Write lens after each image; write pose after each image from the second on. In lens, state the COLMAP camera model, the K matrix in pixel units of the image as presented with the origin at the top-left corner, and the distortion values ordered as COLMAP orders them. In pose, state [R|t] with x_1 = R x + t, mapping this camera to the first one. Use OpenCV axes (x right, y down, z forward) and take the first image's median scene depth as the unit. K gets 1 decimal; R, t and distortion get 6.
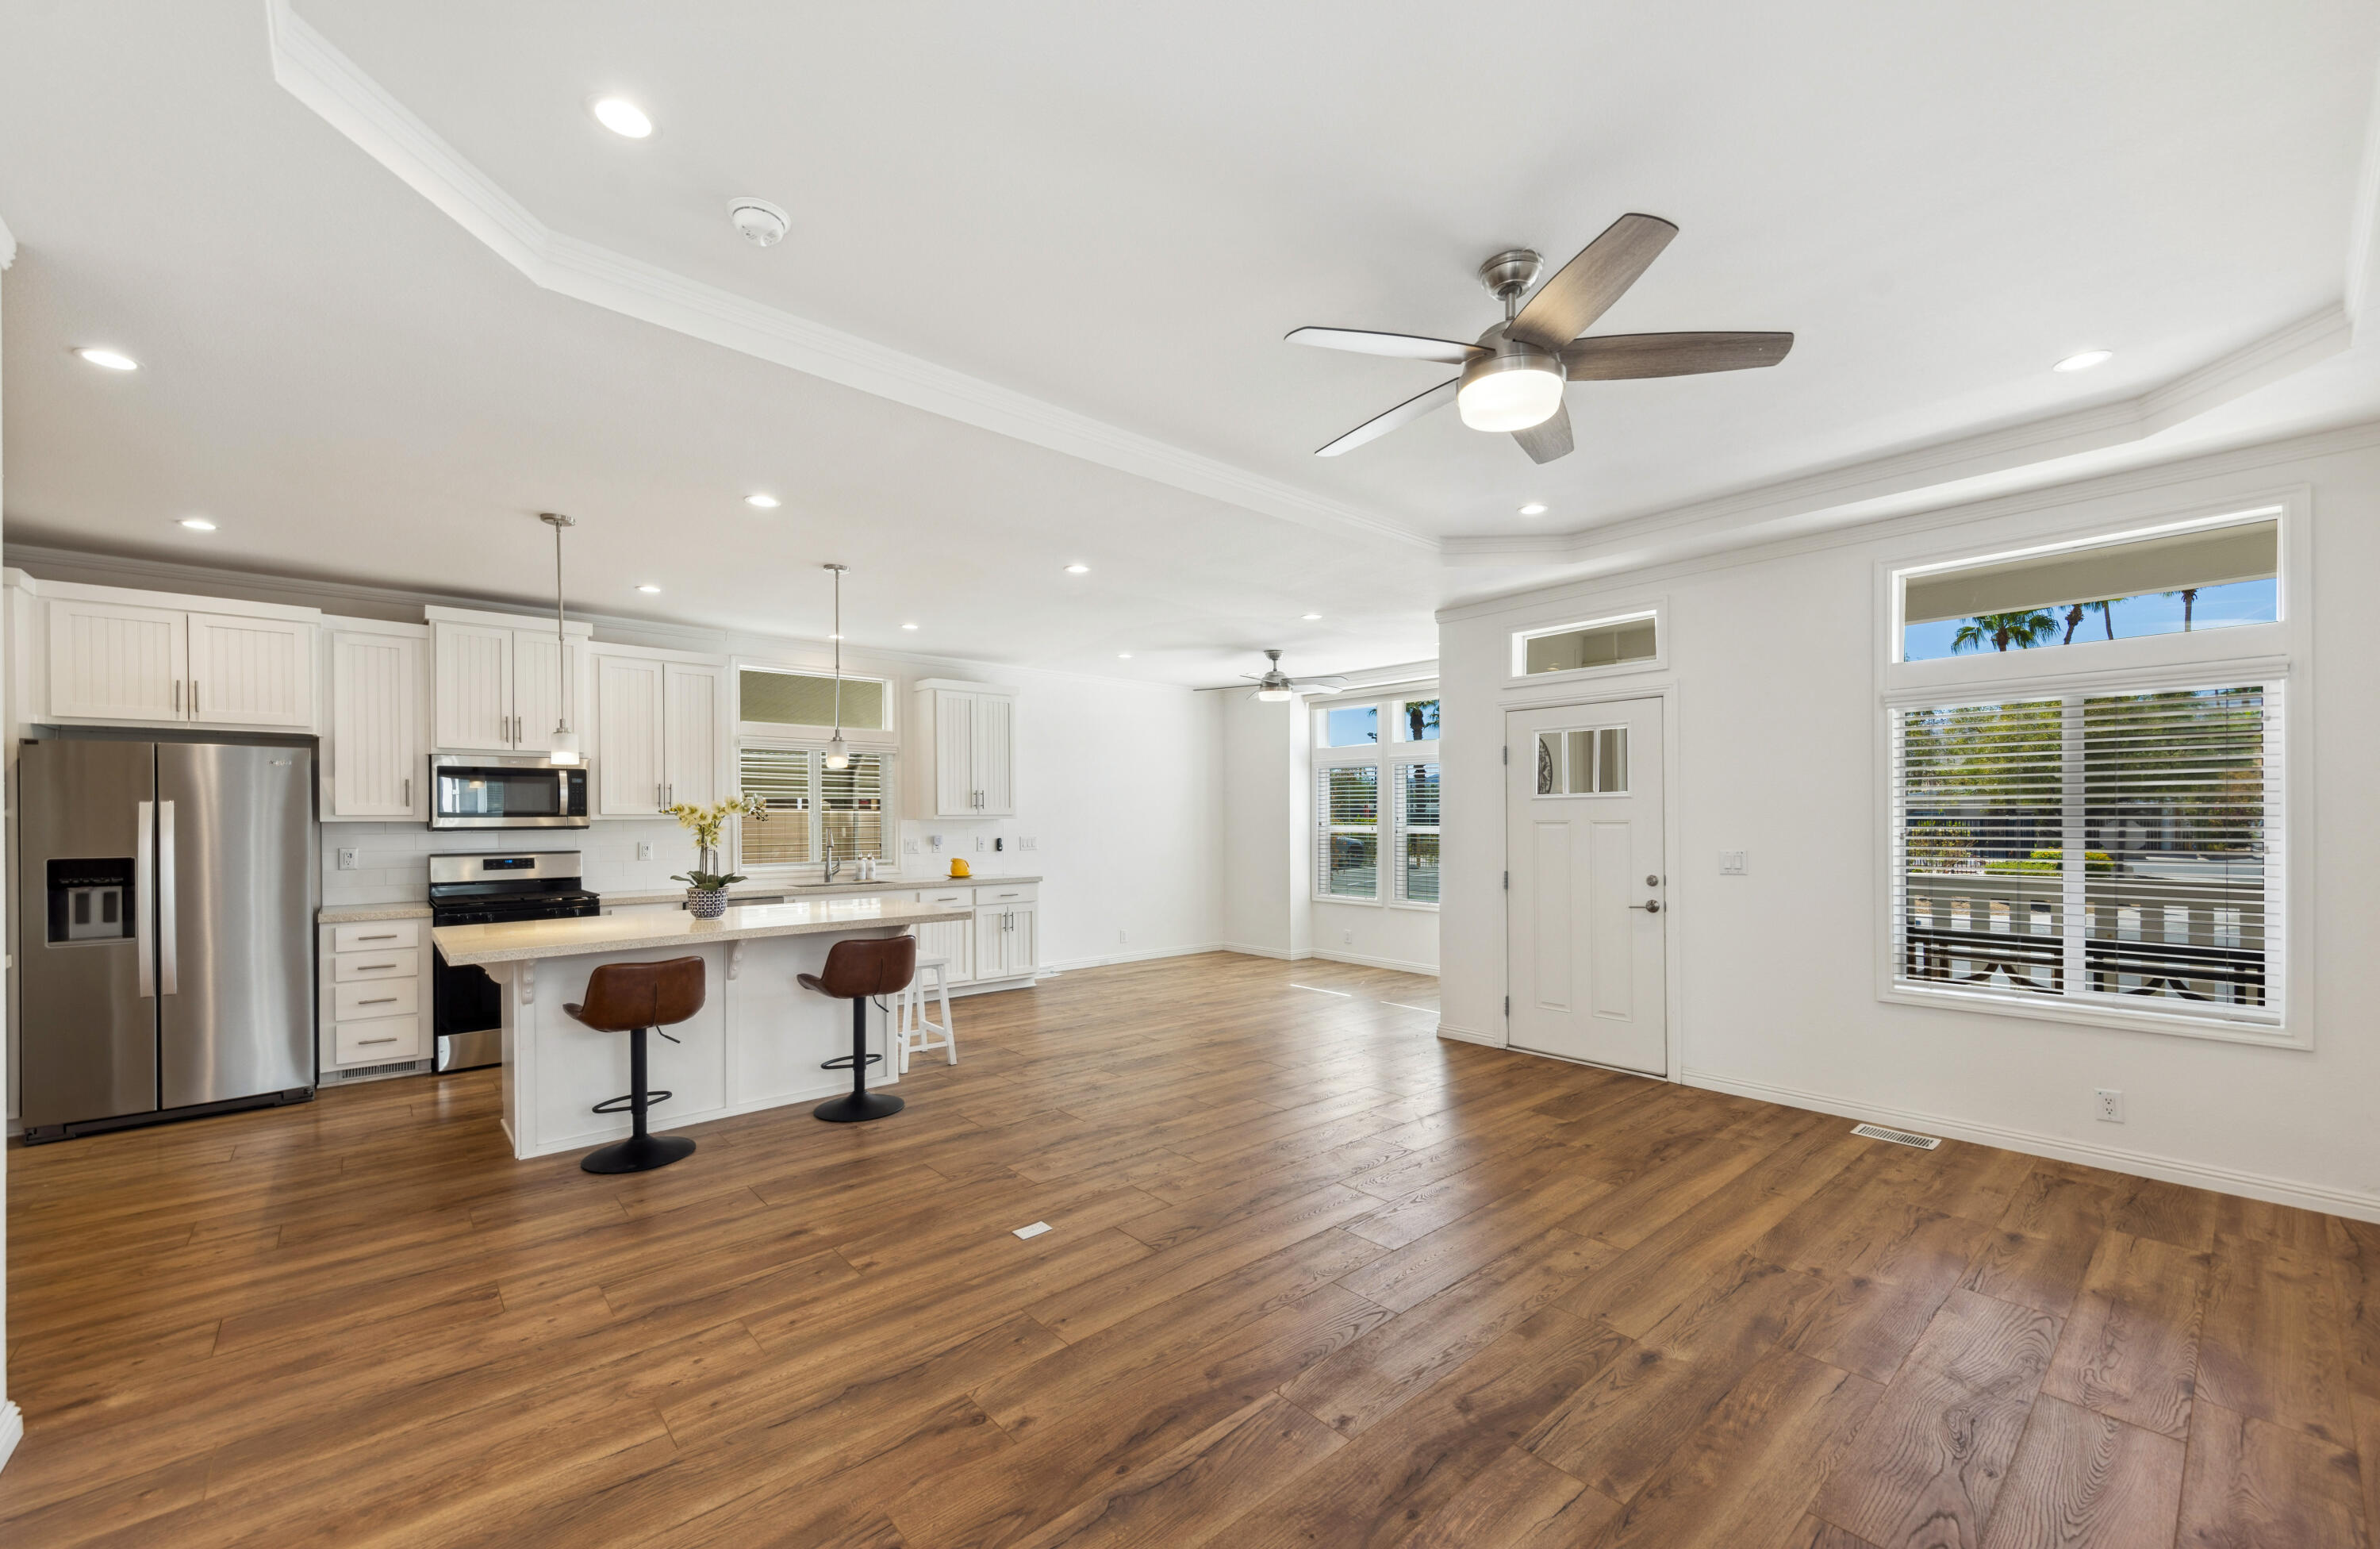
lens RADIAL K [[938.7, 0, 1189.9], [0, 938.7, 817.5], [0, 0, 1]] dist [0.005608, -0.001045]
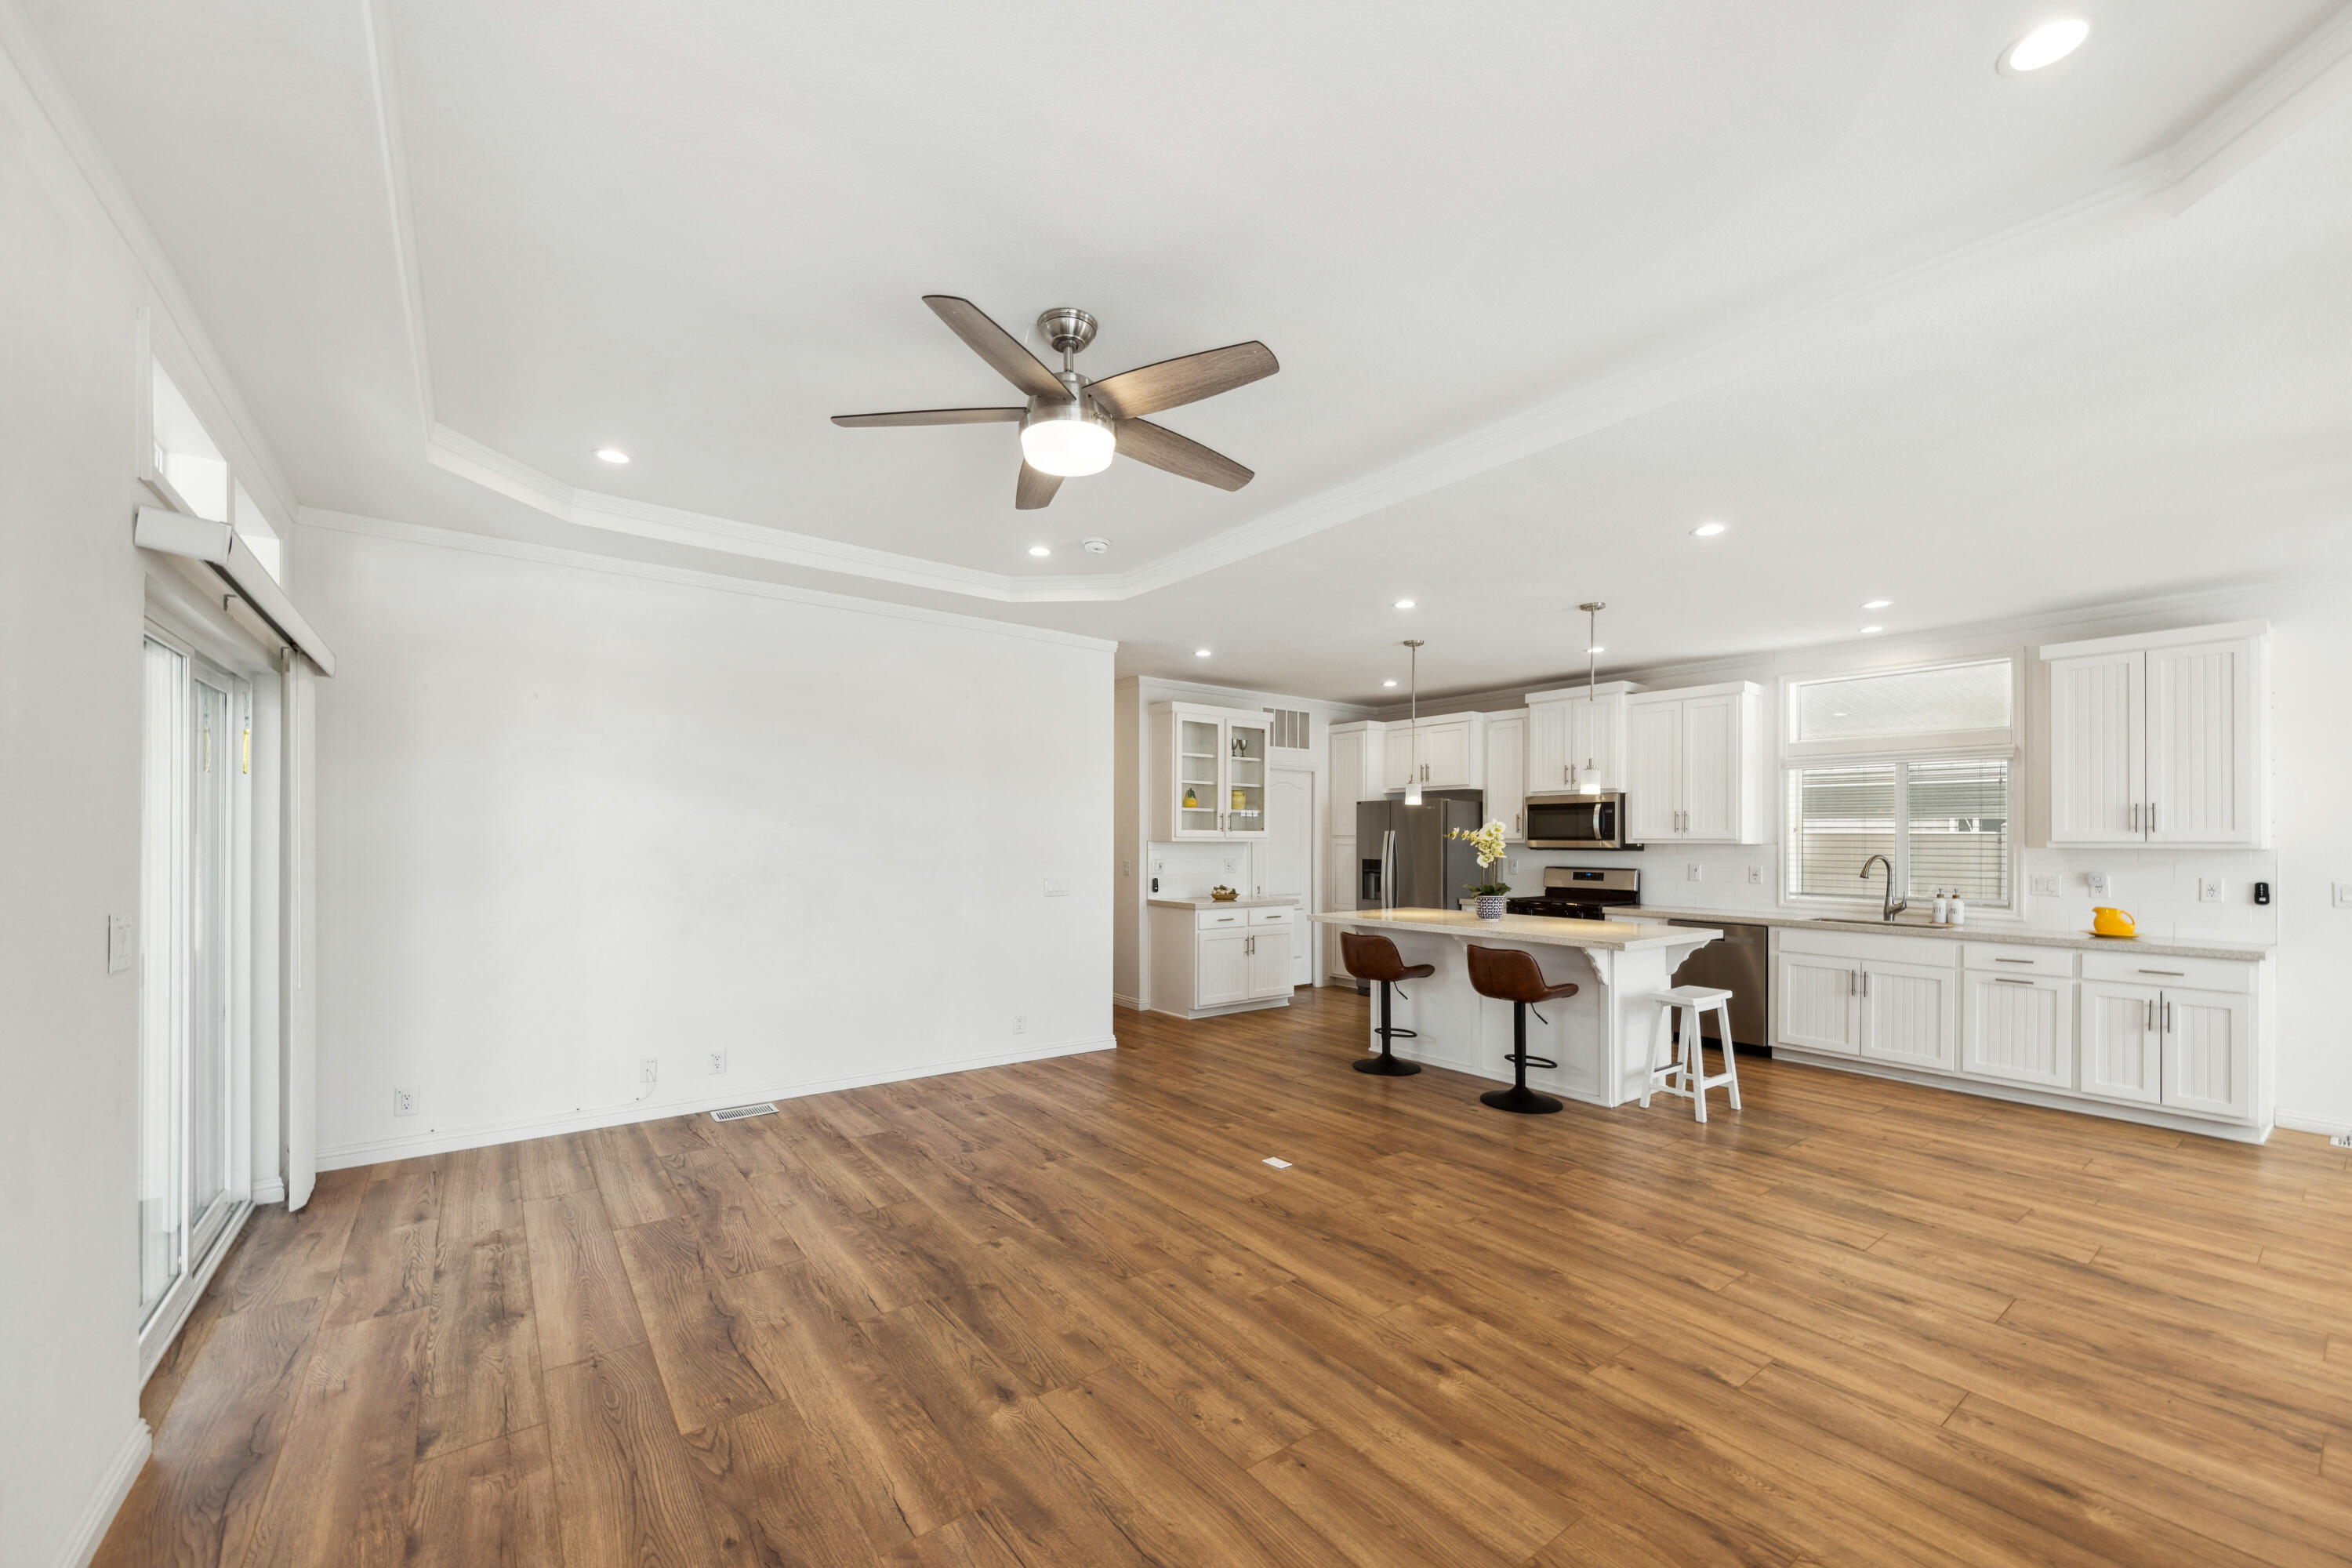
lens RADIAL K [[914.6, 0, 1166.0], [0, 914.6, 847.0], [0, 0, 1]] dist [0.007990, -0.001626]
pose [[-0.080673, 0.011002, -0.996680, 0.767950], [-0.007627, 0.999903, 0.011654, -0.002418], [0.996711, 0.008542, -0.080581, 0.671876]]
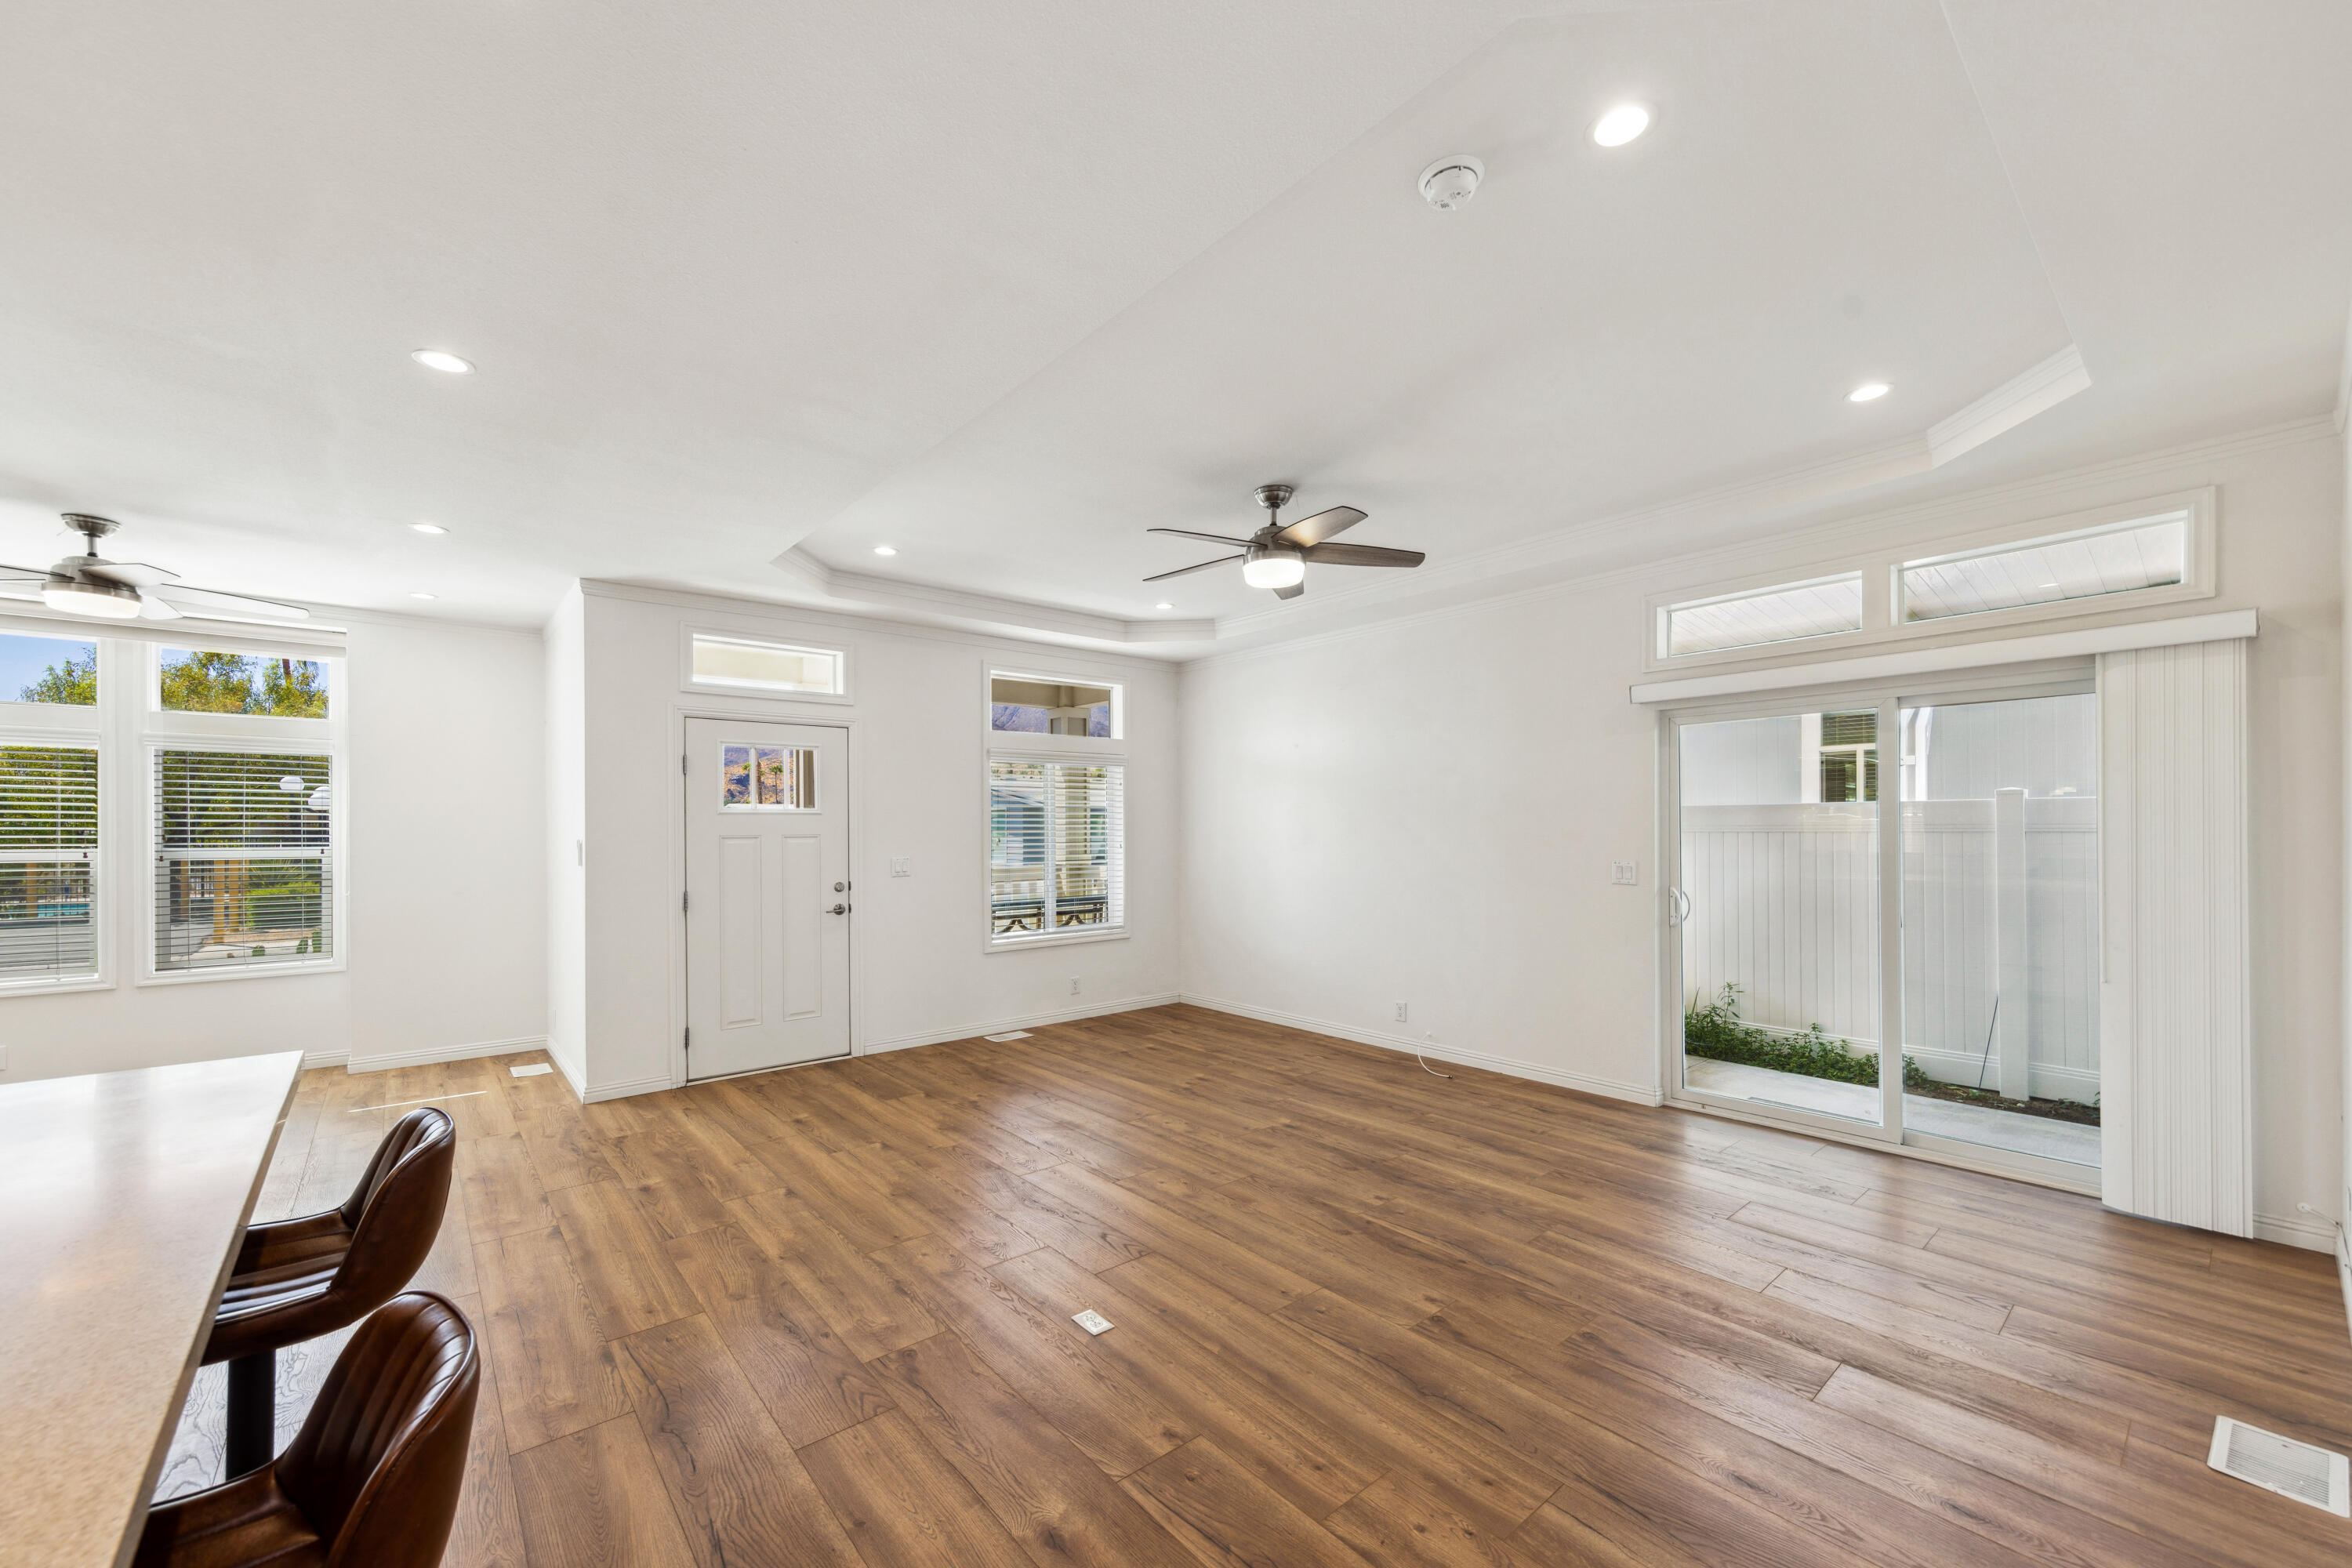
lens RADIAL K [[914.6, 0, 1170.2], [0, 914.6, 832.8], [0, 0, 1]] dist [0.007990, -0.001626]
pose [[0.018478, -0.001859, 0.999828, -0.699924], [0.004256, 0.999989, 0.001781, 0.000647], [-0.999820, 0.004223, 0.018486, 0.649617]]
